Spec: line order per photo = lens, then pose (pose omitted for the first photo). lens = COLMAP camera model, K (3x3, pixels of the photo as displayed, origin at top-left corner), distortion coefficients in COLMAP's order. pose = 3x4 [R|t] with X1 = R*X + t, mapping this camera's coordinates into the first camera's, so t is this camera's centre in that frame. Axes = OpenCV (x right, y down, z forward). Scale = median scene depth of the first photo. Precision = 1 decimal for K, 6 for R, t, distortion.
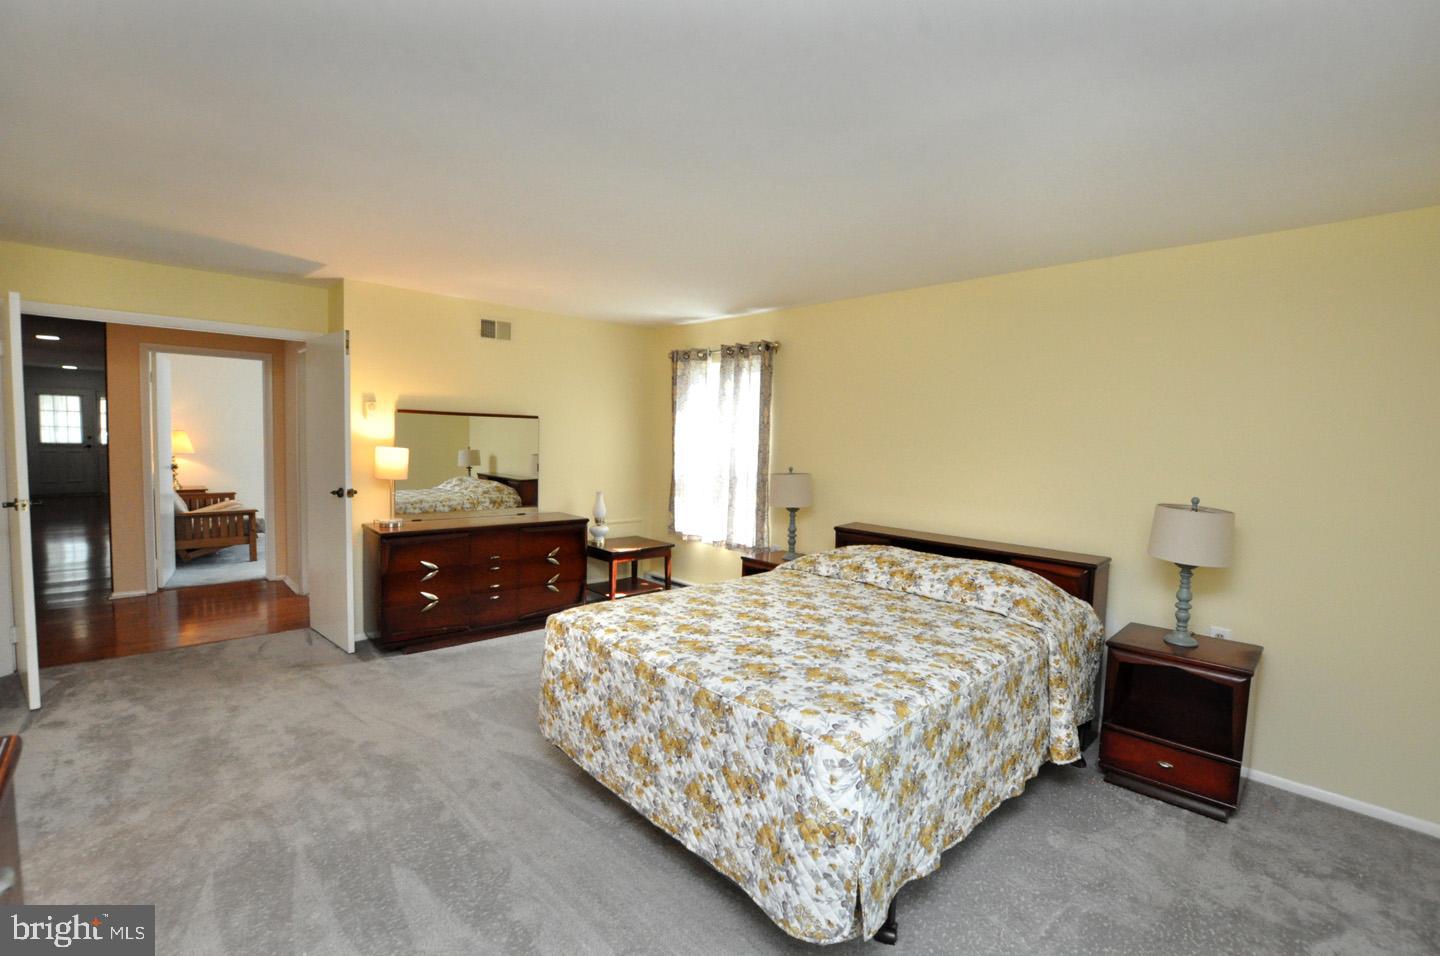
lens RADIAL K [[633.8, 0, 722.6], [0, 633.8, 477.6], [0, 0, 1]] dist [-0.032557, 0.004581]
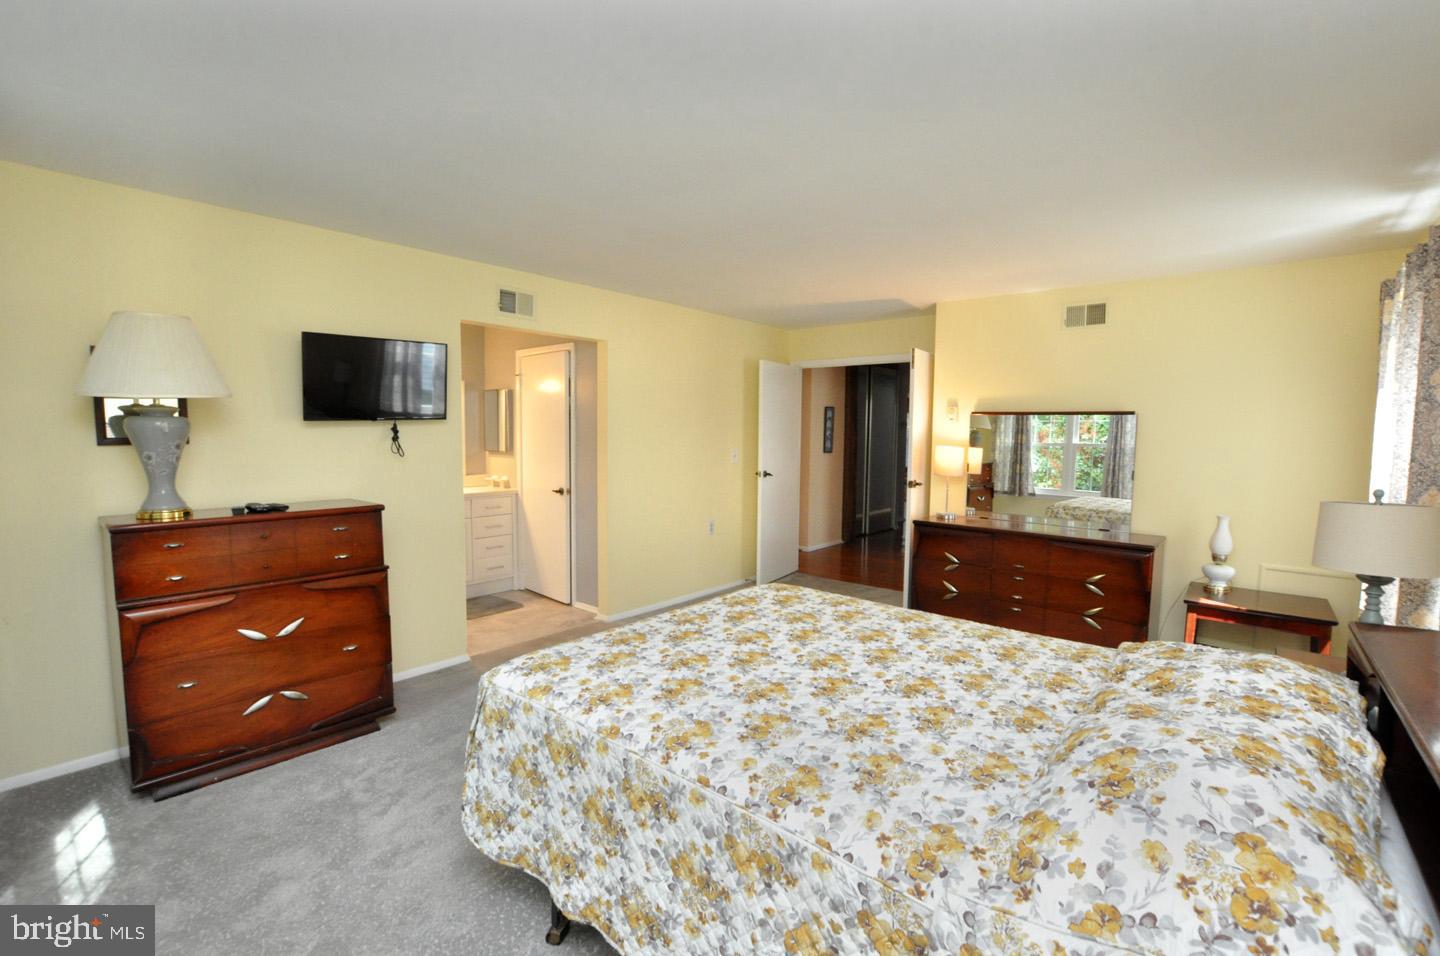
lens RADIAL K [[633.8, 0, 722.6], [0, 633.8, 477.6], [0, 0, 1]] dist [-0.032557, 0.004581]
pose [[0.119450, 0.046944, -0.991730, 0.559521], [-0.073293, 0.996573, 0.038345, -0.007734], [0.990131, 0.068107, 0.122481, 0.504855]]
